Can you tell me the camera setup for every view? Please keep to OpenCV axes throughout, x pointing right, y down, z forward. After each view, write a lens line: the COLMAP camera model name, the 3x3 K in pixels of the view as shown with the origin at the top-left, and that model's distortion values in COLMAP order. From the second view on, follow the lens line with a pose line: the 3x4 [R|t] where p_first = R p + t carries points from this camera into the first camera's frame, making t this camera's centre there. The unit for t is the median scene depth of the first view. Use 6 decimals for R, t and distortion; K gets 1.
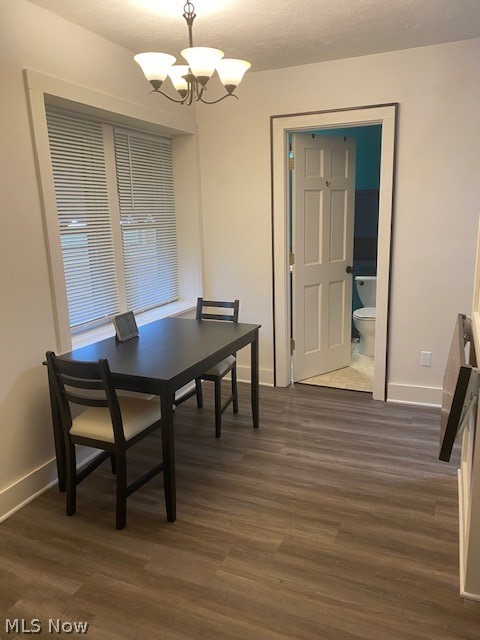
lens RADIAL K [[482.4, 0, 237.7], [0, 482.4, 320.6], [0, 0, 1]] dist [0.039561, -0.033004]
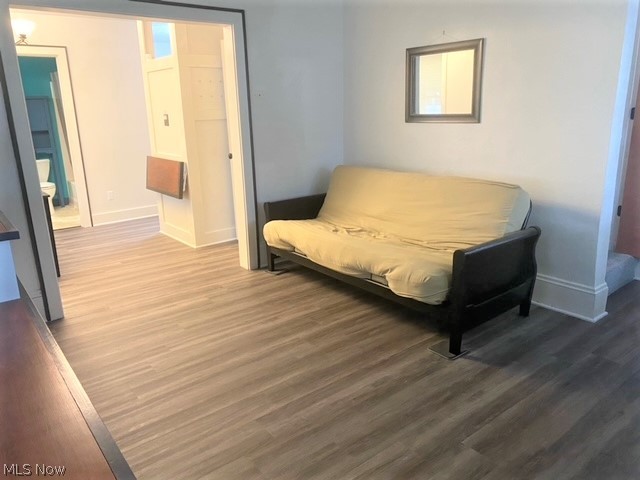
lens RADIAL K [[482.4, 0, 320.6], [0, 482.4, 239.2], [0, 0, 1]] dist [0.039561, -0.033004]
pose [[0.465342, -0.209470, 0.859988, -0.963766], [0.198681, 0.971520, 0.129130, 0.186751], [-0.862544, 0.110774, 0.493707, -0.603737]]
